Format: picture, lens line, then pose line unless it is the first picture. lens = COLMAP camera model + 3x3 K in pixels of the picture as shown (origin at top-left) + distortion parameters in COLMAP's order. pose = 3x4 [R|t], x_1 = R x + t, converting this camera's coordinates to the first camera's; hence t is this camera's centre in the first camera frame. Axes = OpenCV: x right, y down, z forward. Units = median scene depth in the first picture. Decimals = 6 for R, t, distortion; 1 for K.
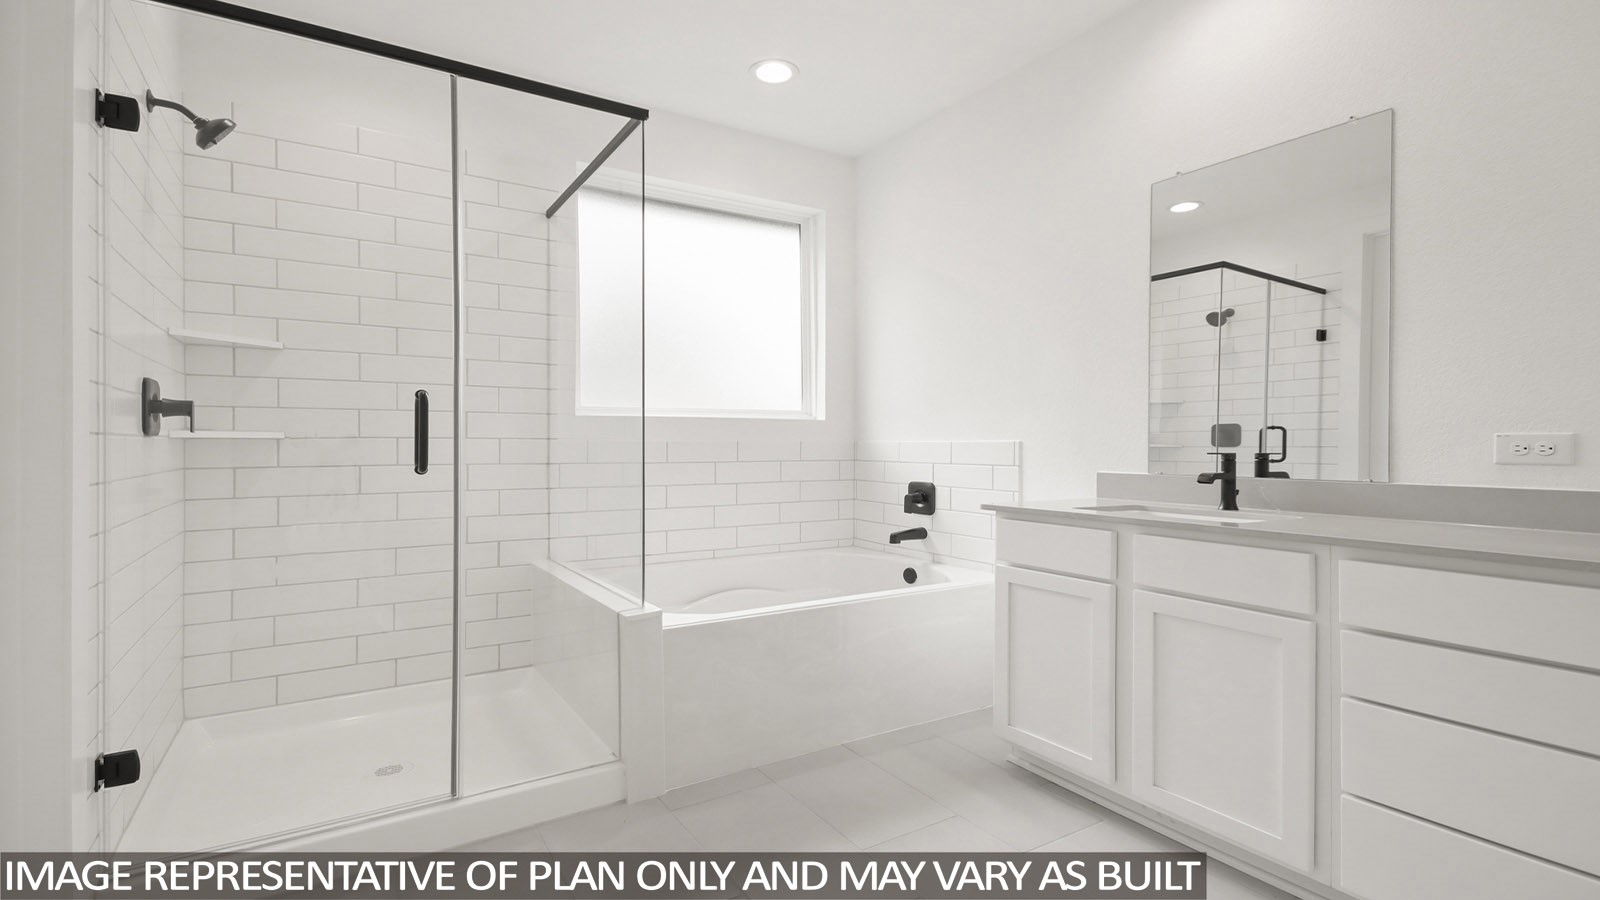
lens RADIAL K [[739.3, 0, 793.9], [0, 739.3, 453.1], [0, 0, 1]] dist [-0.014780, -0.005017]
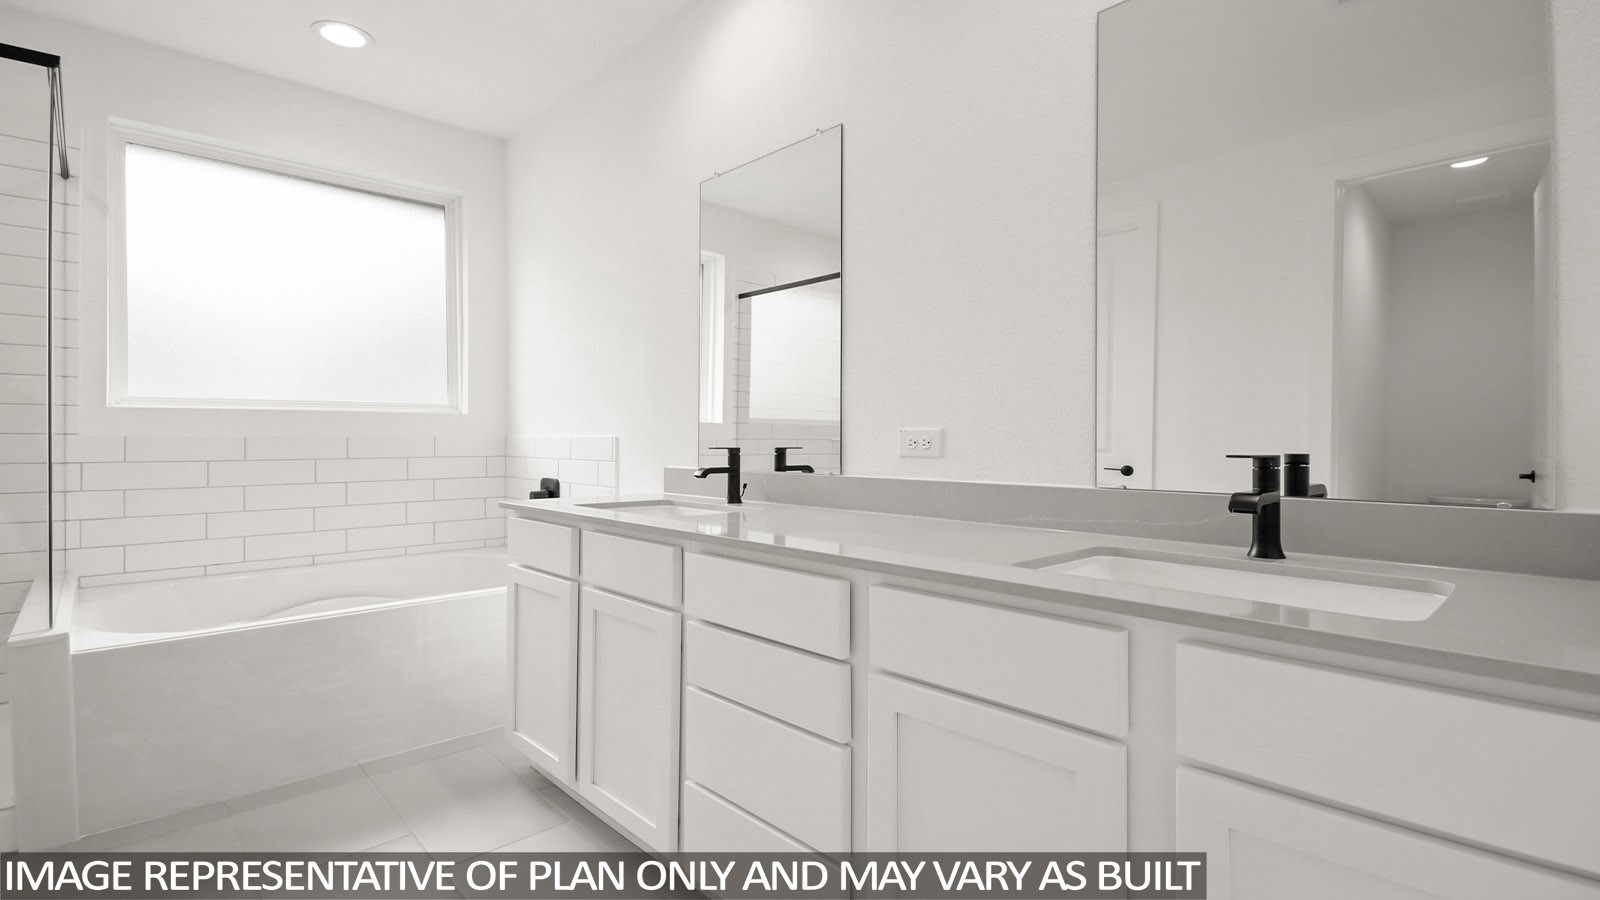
lens RADIAL K [[739.3, 0, 805.4], [0, 739.3, 444.7], [0, 0, 1]] dist [-0.014780, -0.005017]
pose [[0.972117, -0.002775, 0.234480, 0.395167], [0.003976, 0.999981, -0.004651, 0.000870], [-0.234463, 0.005454, 0.972110, -0.026249]]
